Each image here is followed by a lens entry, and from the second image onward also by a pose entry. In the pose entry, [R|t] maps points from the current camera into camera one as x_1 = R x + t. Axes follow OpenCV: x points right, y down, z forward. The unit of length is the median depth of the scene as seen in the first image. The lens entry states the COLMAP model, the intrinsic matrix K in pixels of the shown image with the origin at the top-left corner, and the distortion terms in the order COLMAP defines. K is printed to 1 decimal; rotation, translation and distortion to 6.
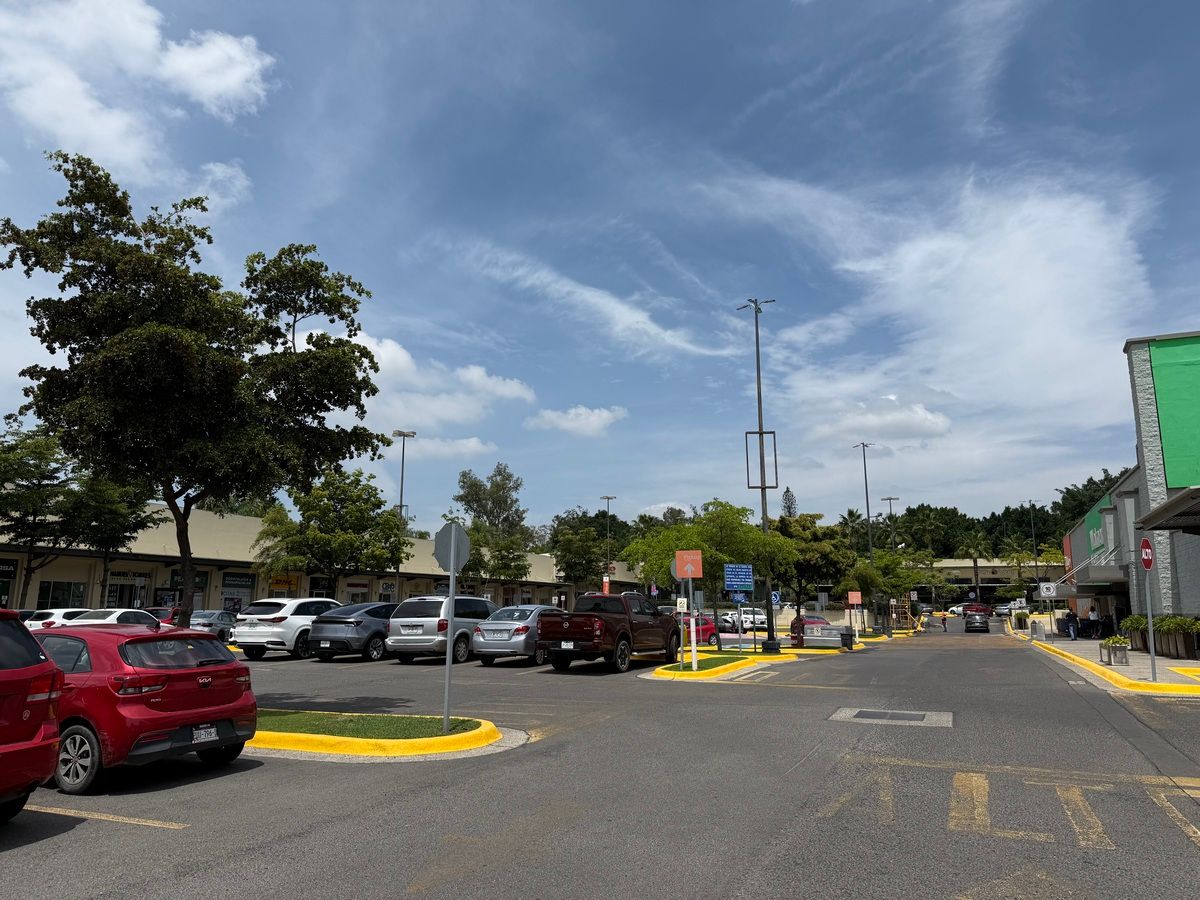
lens RADIAL K [[842.2, 0, 599.0], [0, 842.2, 449.4], [0, 0, 1]] dist [0.012330, 0.001513]
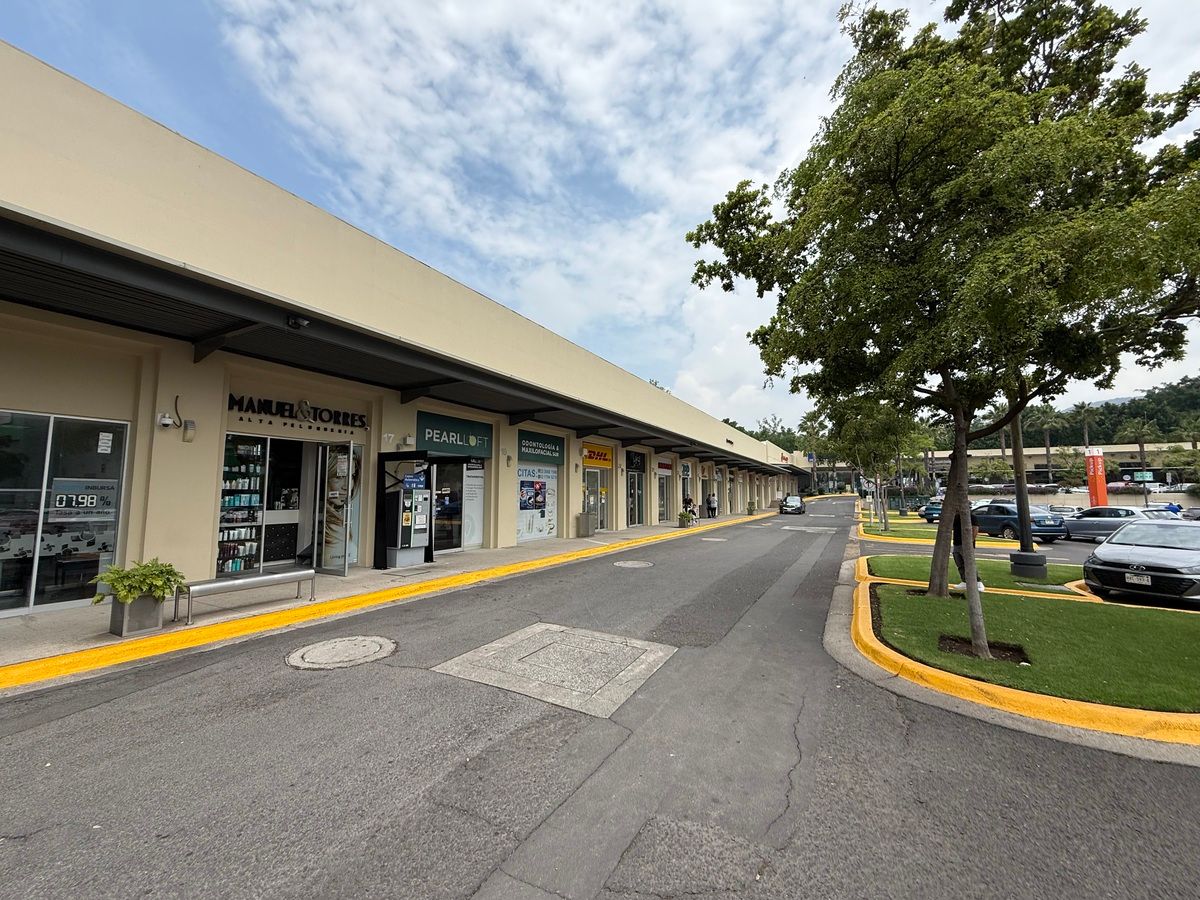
lens RADIAL K [[476.7, 0, 600.9], [0, 476.7, 449.4], [0, 0, 1]] dist [-0.000371, 0.000015]
pose [[0.995372, -0.017748, -0.094446, -0.375709], [0.026783, 0.995091, 0.095267, 0.133088], [0.092291, -0.097356, 0.990961, 0.737805]]
